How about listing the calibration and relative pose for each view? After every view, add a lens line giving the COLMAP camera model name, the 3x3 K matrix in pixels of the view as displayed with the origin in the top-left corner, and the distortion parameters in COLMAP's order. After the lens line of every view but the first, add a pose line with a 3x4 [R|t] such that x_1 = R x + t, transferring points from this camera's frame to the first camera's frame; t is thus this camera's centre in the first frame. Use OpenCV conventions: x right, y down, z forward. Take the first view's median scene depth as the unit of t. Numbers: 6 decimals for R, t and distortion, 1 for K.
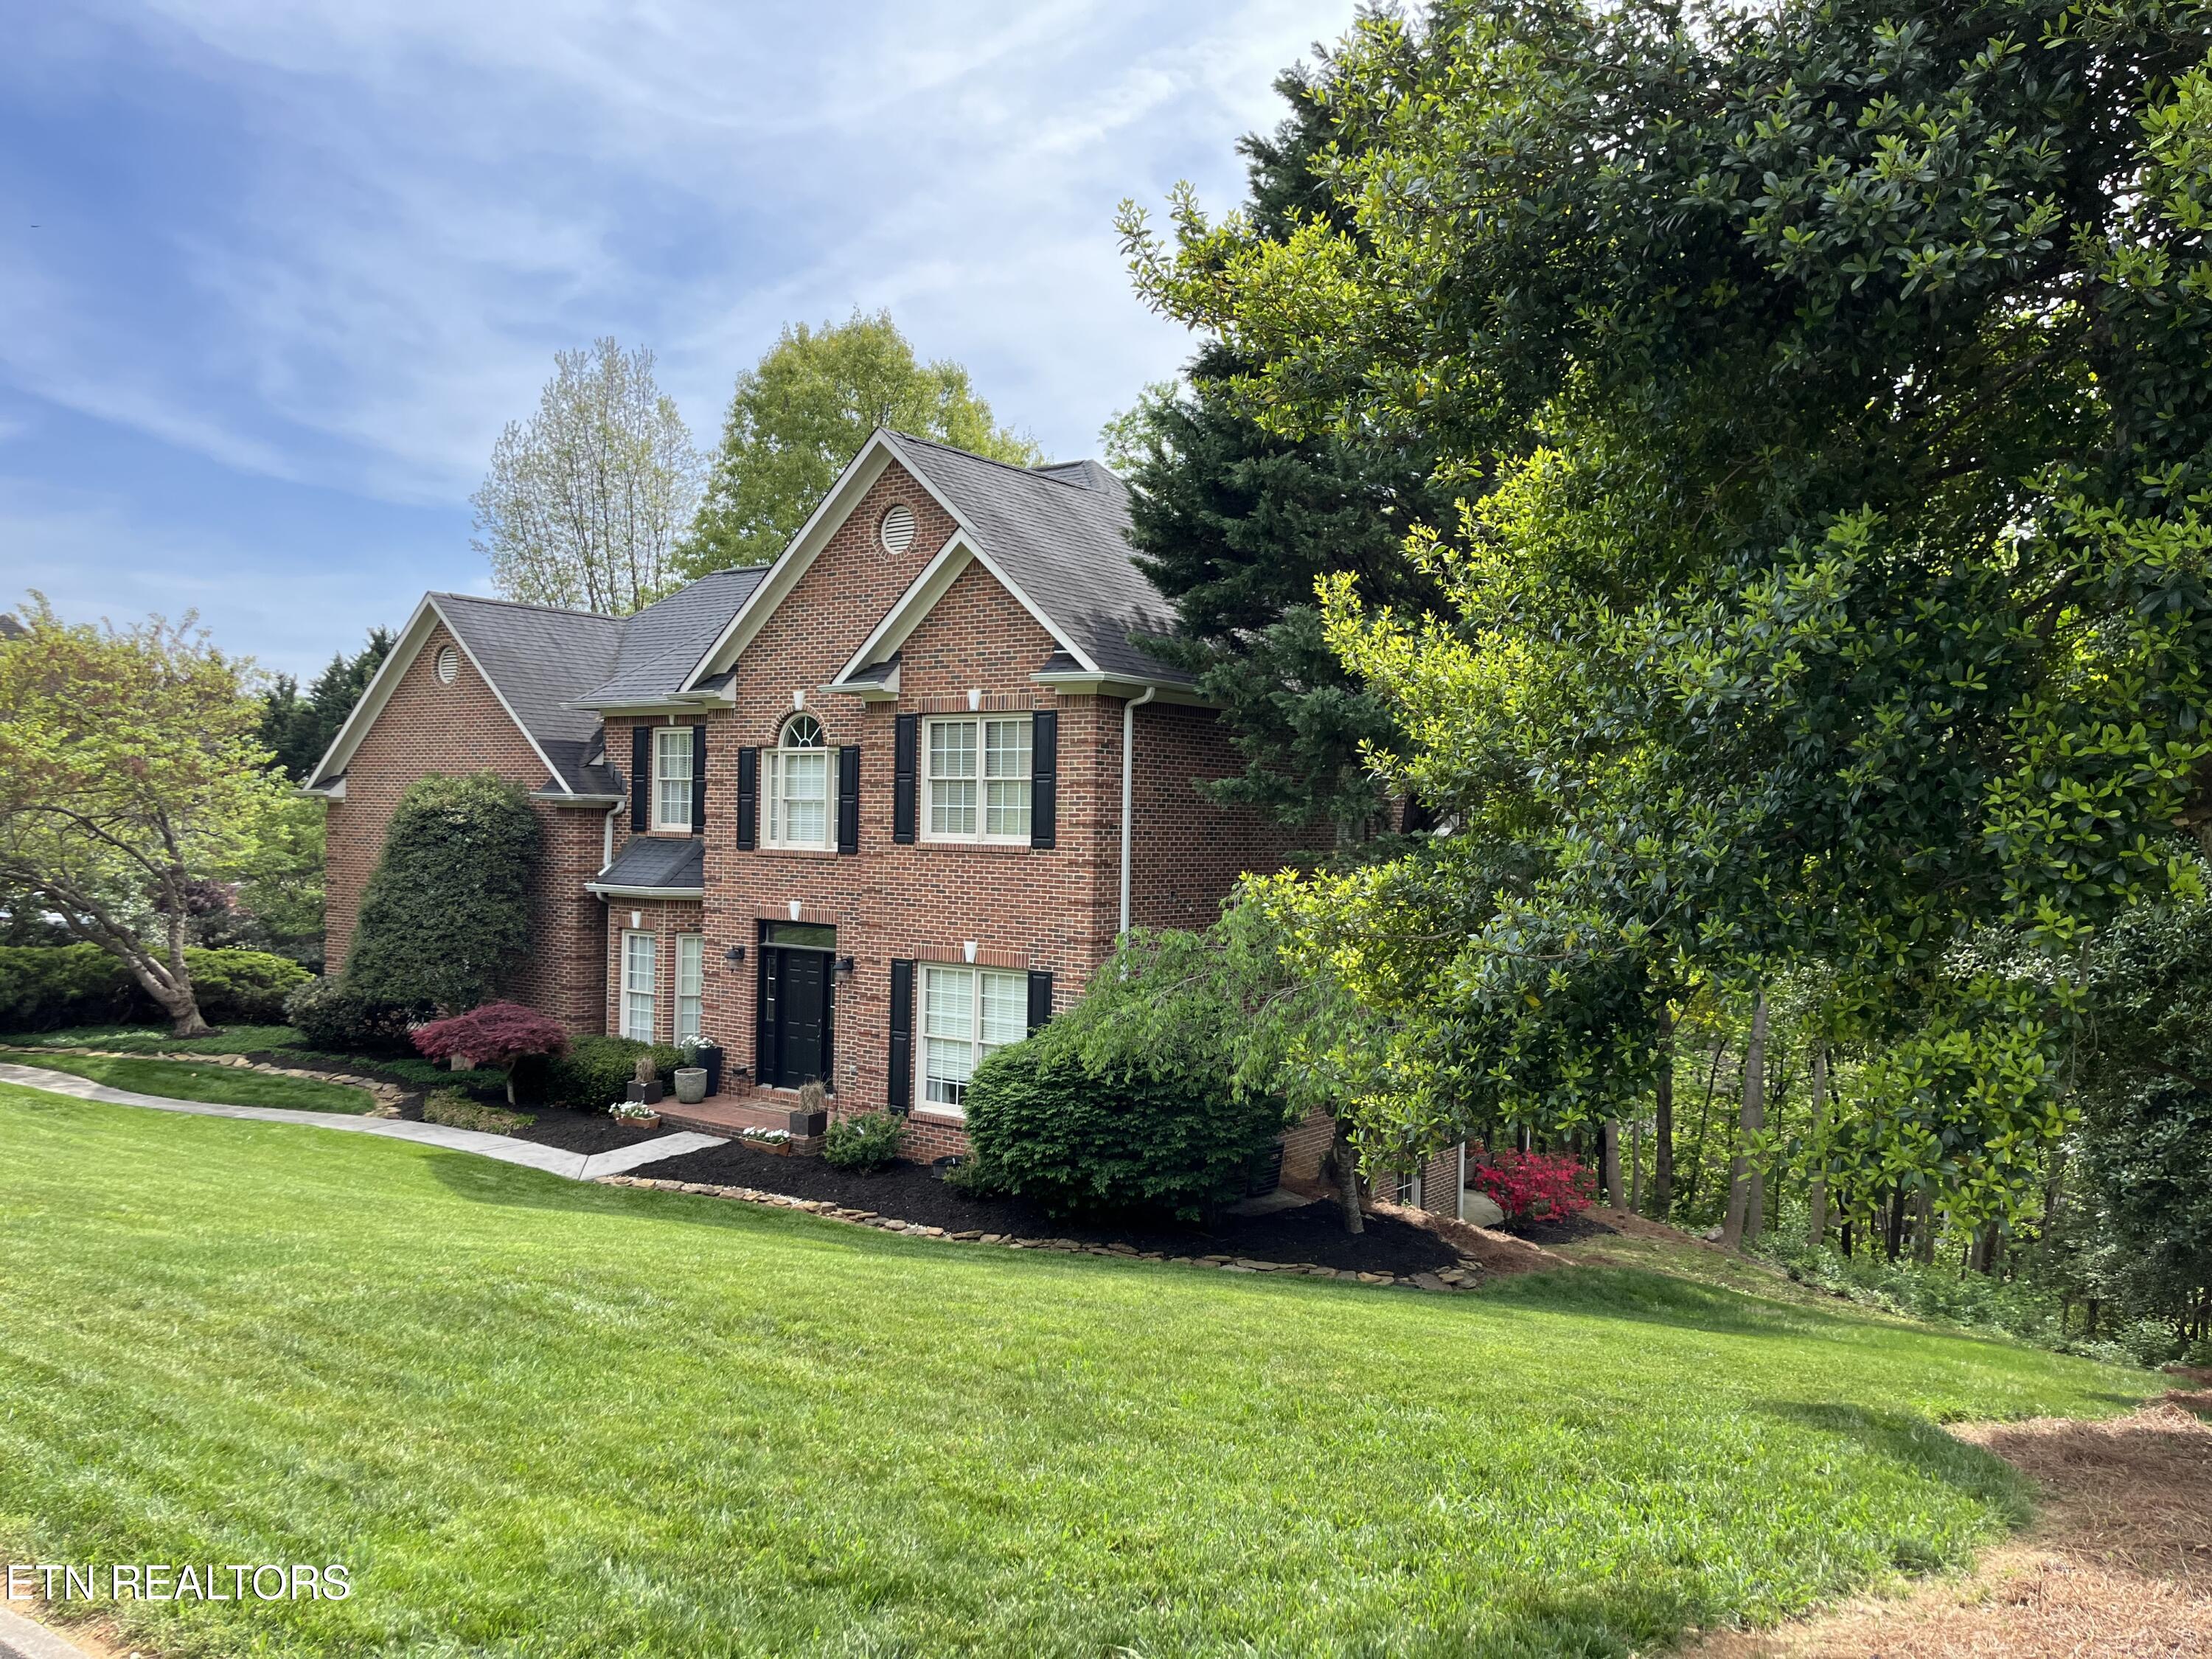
lens RADIAL K [[1677.9, 0, 1104.4], [0, 1677.9, 839.0], [0, 0, 1]] dist [0.062604, -0.018294]
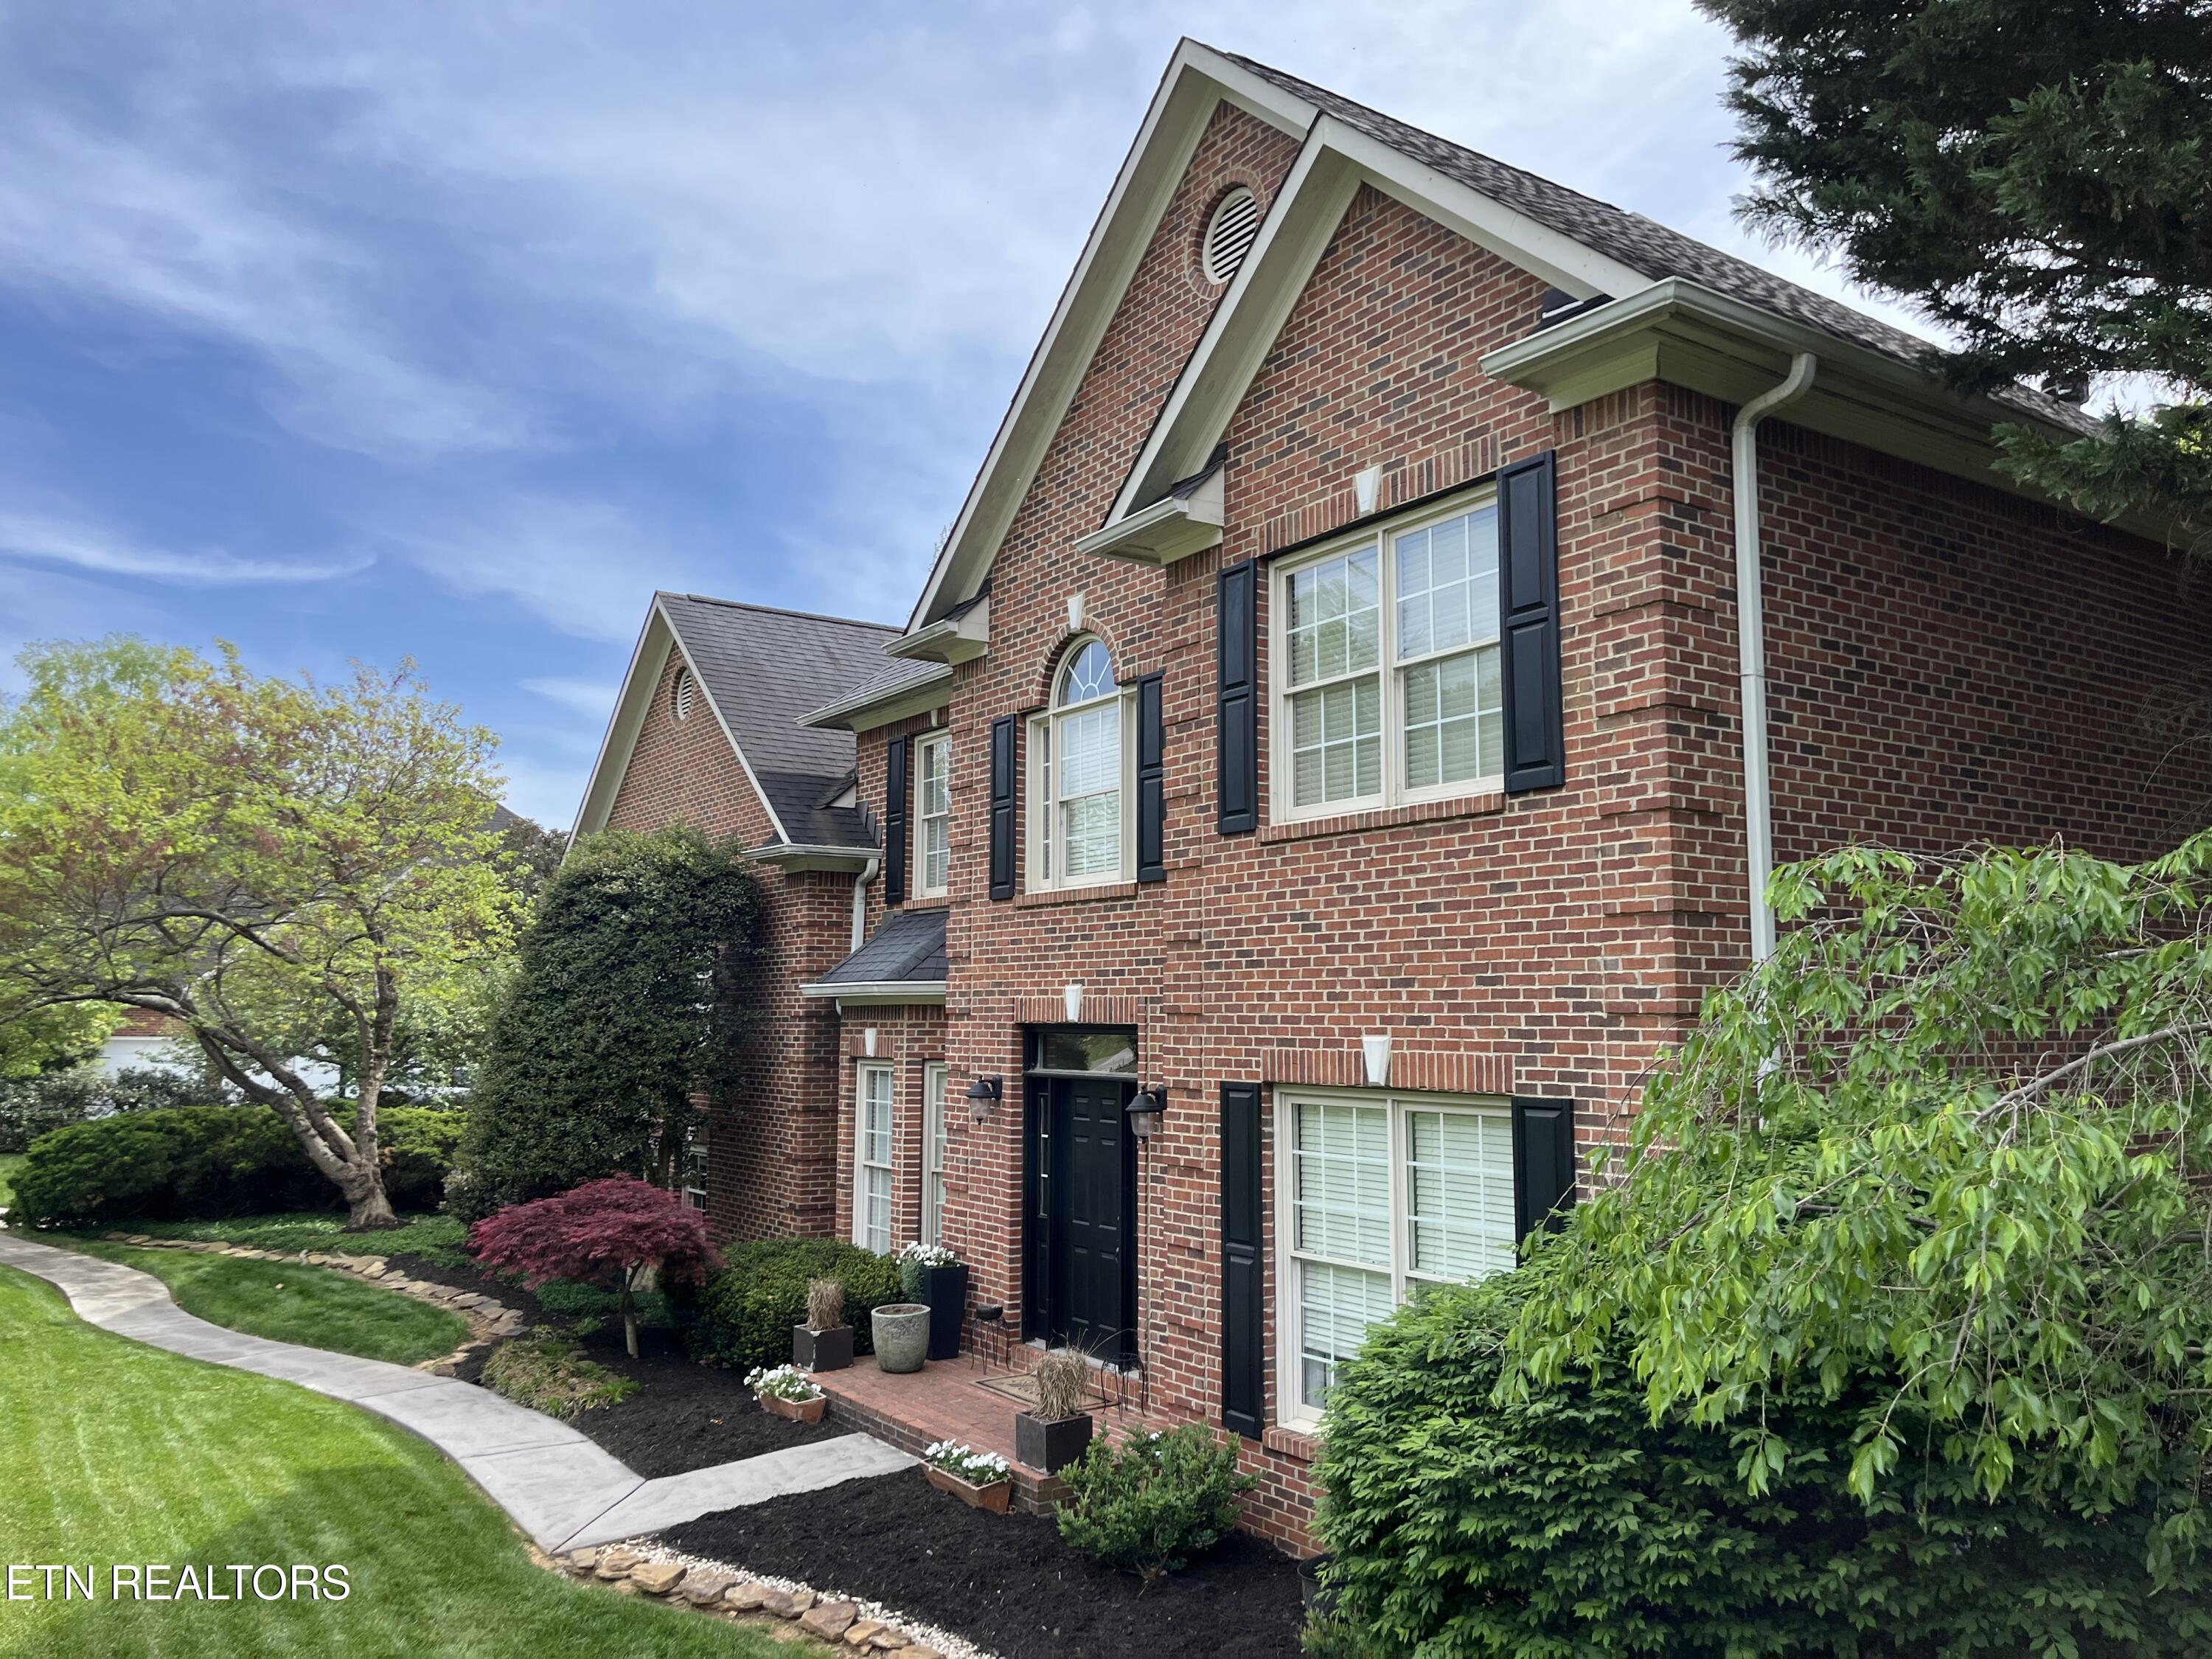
lens RADIAL K [[1677.9, 0, 1081.9], [0, 1677.9, 861.0], [0, 0, 1]] dist [0.062604, -0.018294]
pose [[0.939901, -0.053455, -0.337236, -0.002664], [0.015951, 0.993465, -0.113017, 0.060007], [0.341074, 0.100846, 0.934612, 0.526818]]
